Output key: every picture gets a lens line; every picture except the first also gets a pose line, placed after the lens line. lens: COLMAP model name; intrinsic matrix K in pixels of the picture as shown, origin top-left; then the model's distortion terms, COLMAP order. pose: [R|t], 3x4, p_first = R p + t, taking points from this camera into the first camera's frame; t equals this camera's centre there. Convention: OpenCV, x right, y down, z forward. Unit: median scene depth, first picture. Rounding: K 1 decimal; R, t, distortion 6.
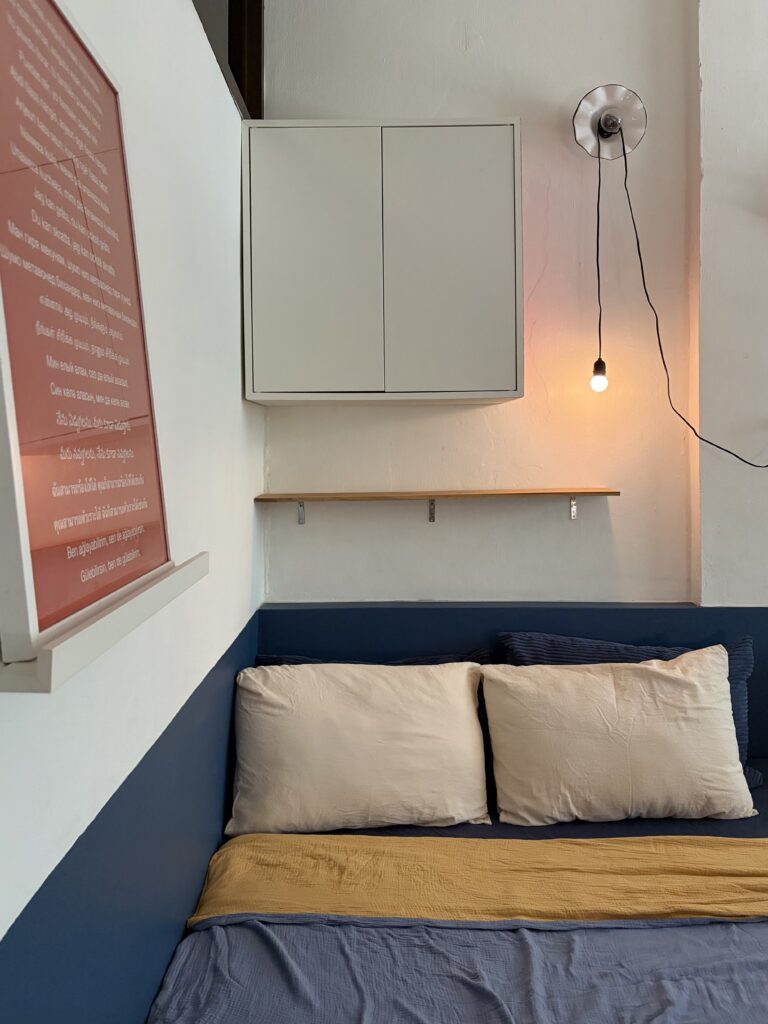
lens RADIAL K [[835.0, 0, 385.7], [0, 835.0, 434.9], [0, 0, 1]] dist [0.021776, -0.004938]
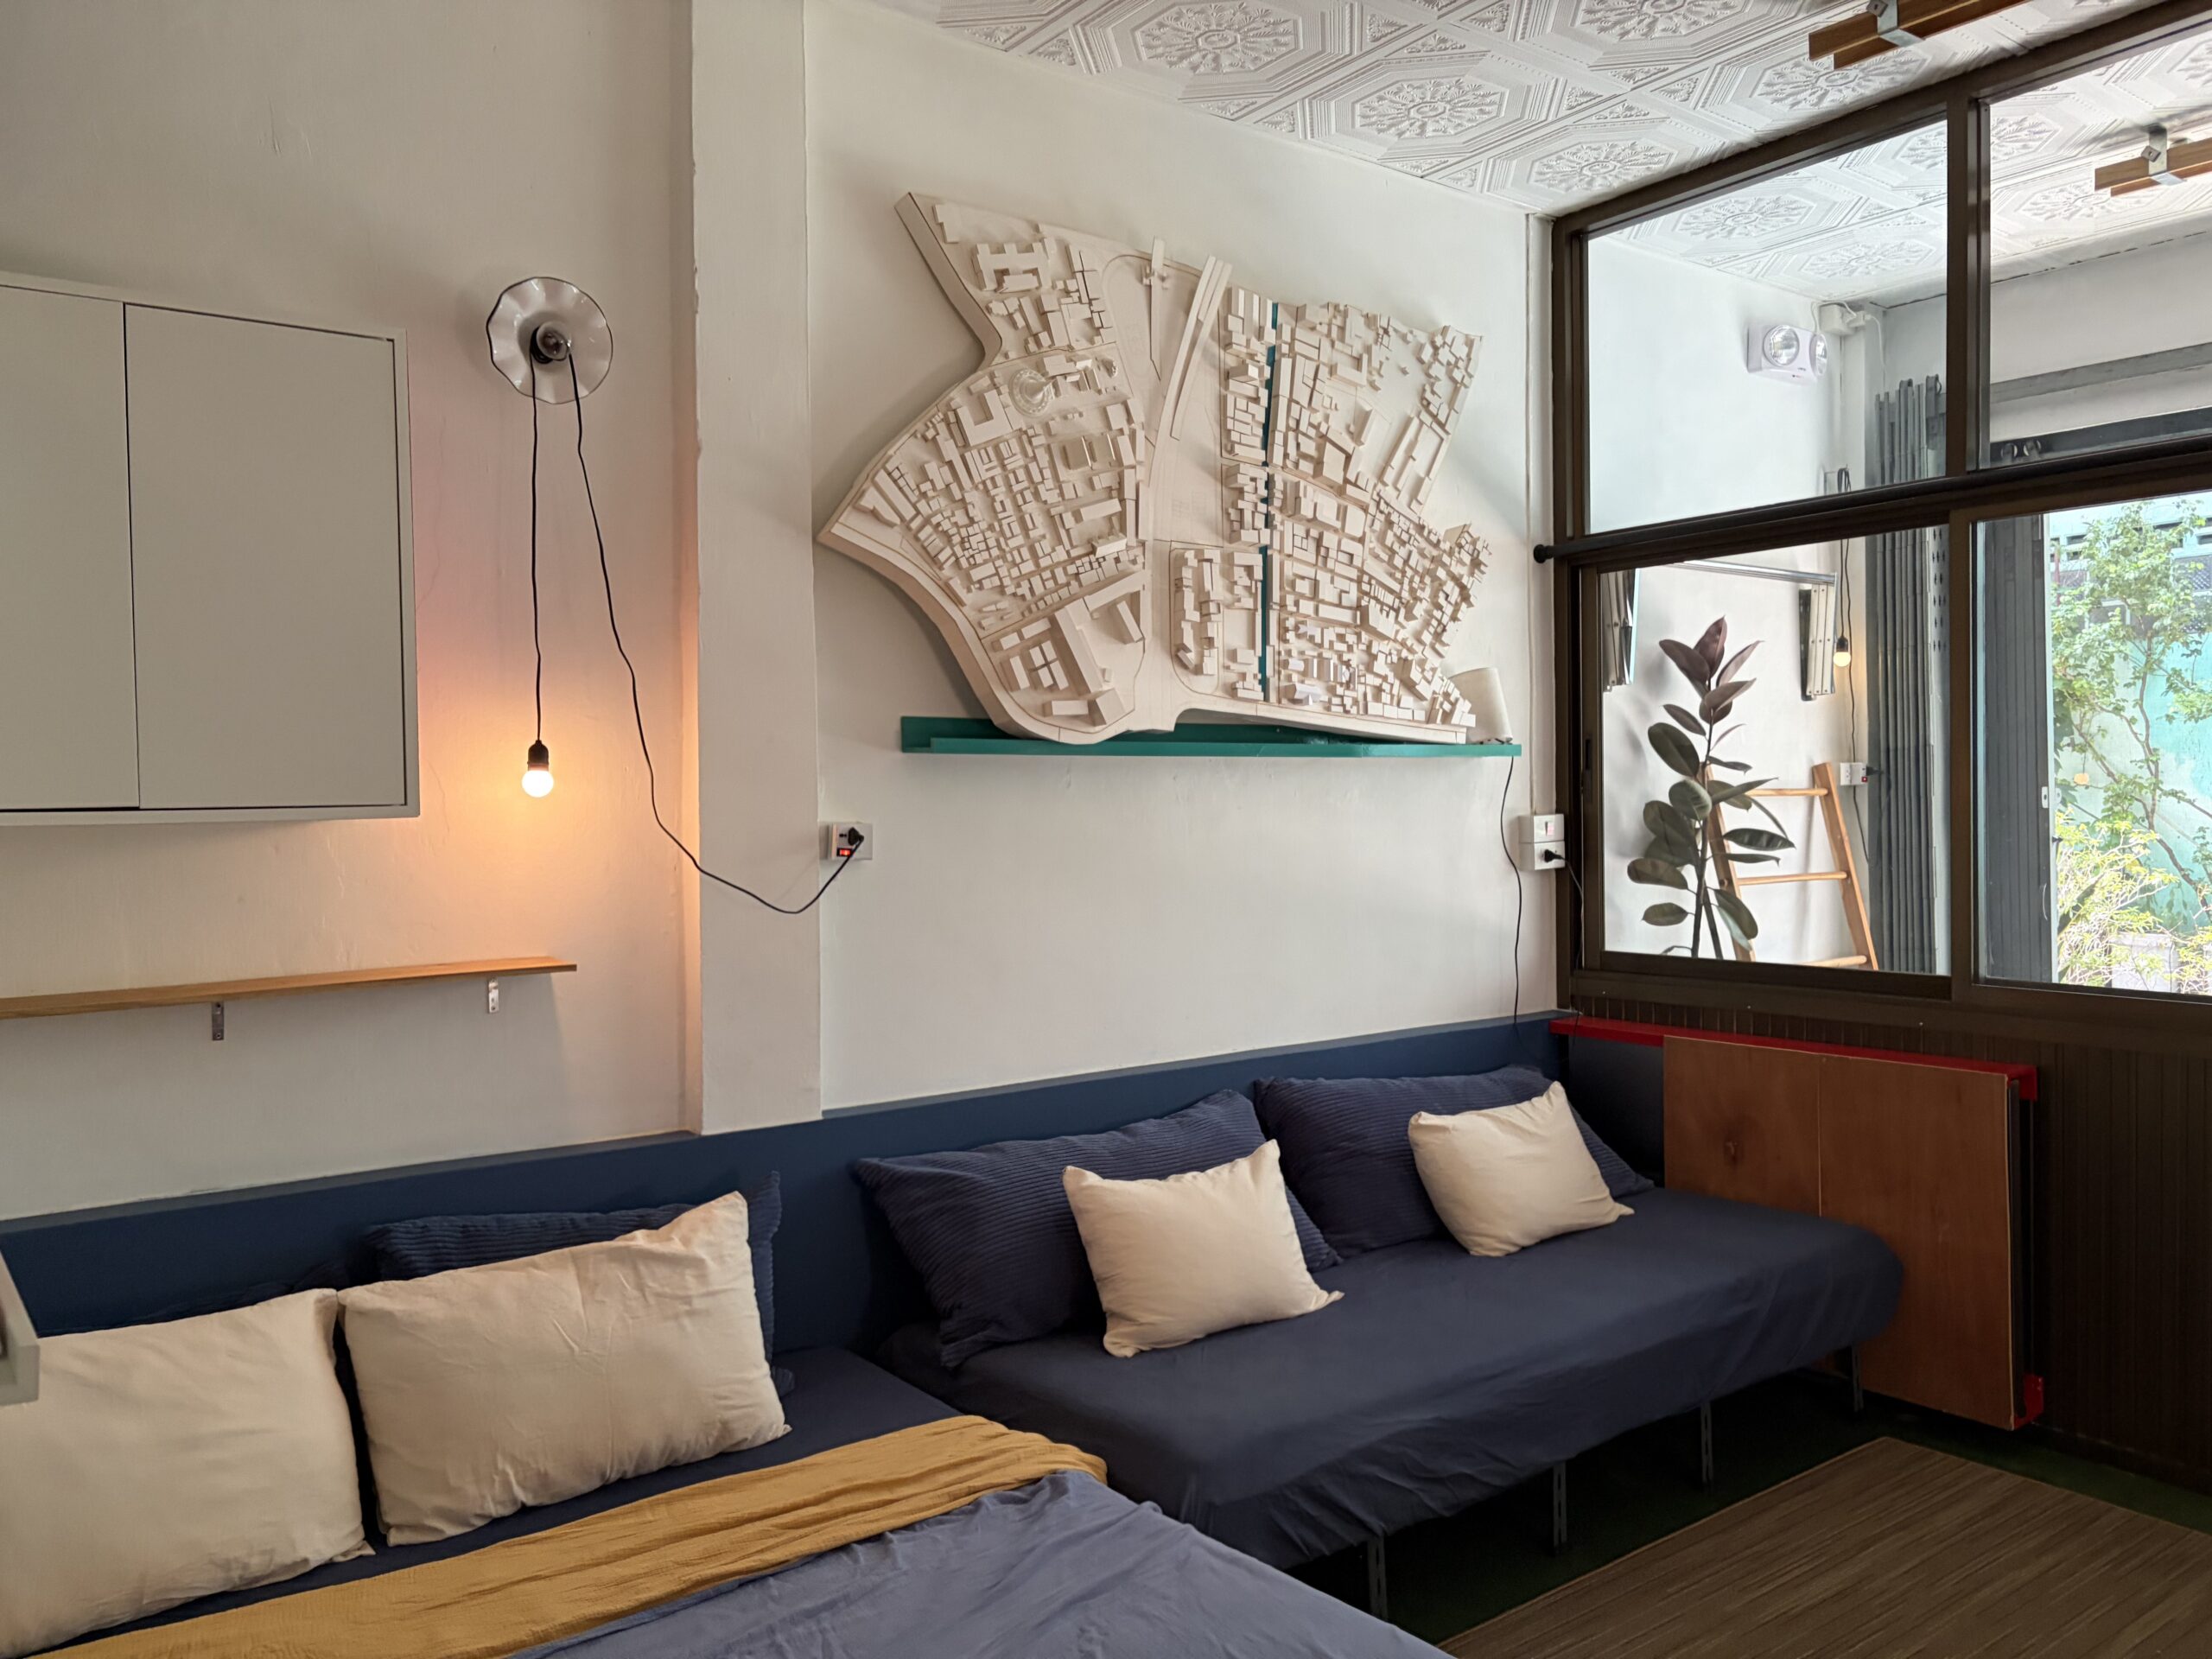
lens RADIAL K [[1683.6, 0, 1106.0], [0, 1683.6, 829.5], [0, 0, 1]] dist [0.020486, -0.001425]
pose [[0.807581, -0.014578, 0.589577, -0.149712], [-0.002847, 0.999586, 0.028616, -0.075879], [-0.589750, -0.024788, 0.807205, -0.241158]]
